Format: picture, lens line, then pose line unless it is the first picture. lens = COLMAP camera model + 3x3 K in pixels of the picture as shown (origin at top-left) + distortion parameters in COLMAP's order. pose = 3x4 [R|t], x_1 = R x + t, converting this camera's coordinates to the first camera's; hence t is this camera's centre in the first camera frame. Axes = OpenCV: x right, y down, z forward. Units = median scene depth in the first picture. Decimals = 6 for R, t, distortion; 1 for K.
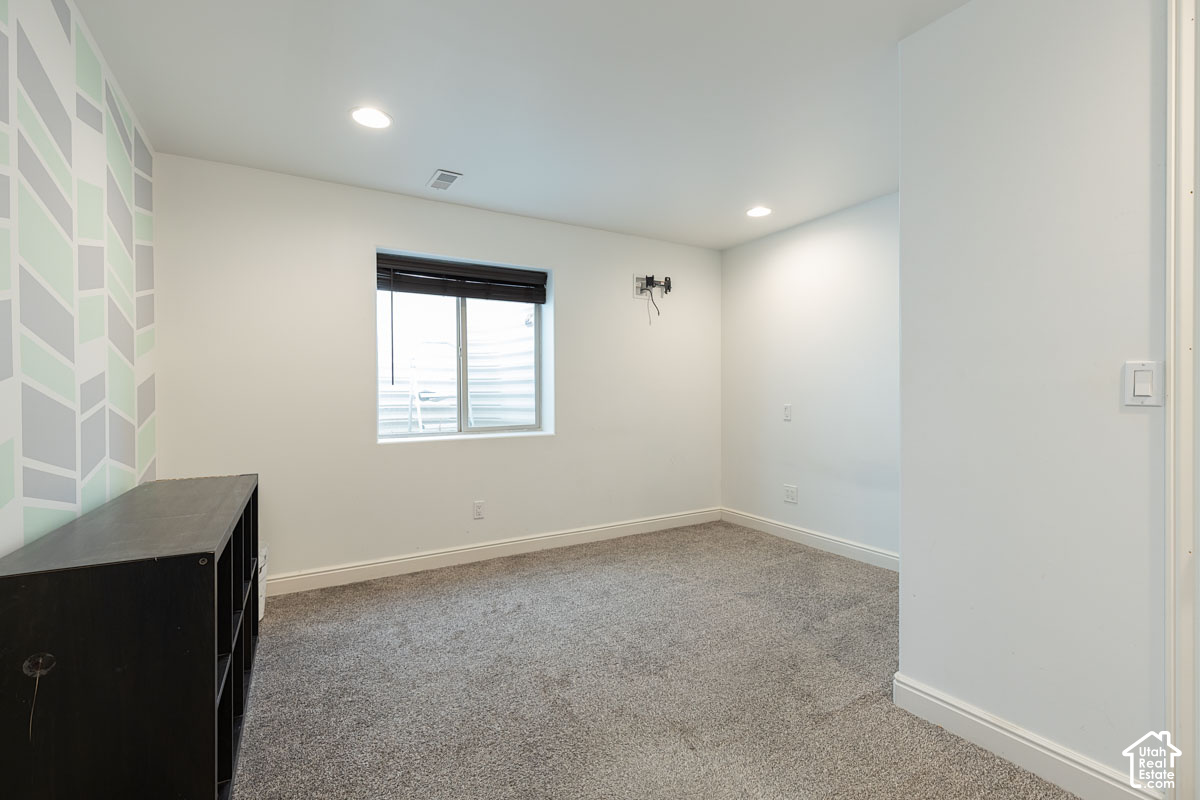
lens RADIAL K [[549.7, 0, 600.7], [0, 549.7, 390.8], [0, 0, 1]] dist [-0.000072, -0.000259]
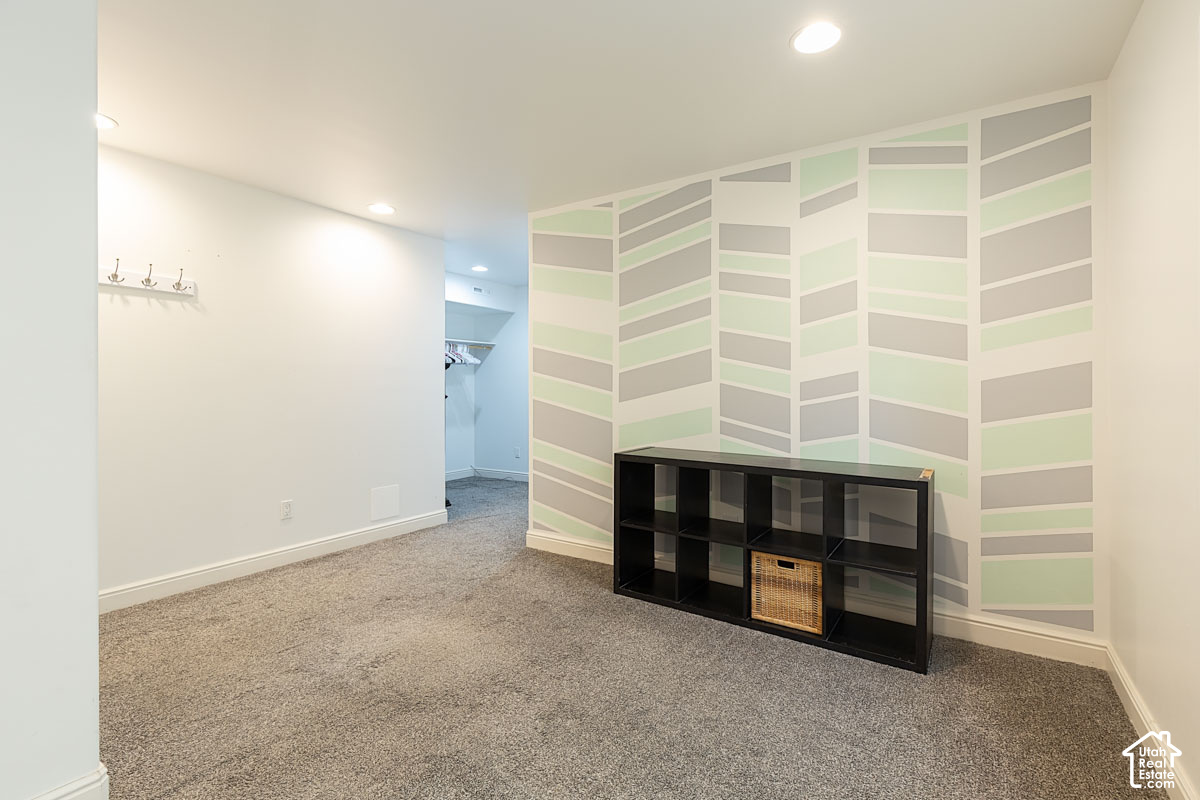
lens RADIAL K [[549.7, 0, 600.7], [0, 549.7, 390.8], [0, 0, 1]] dist [-0.000072, -0.000259]
pose [[-0.904486, 0.007404, -0.426439, 0.281736], [0.004217, 0.999956, 0.008417, -0.003626], [0.426483, 0.005814, -0.904477, 2.268768]]
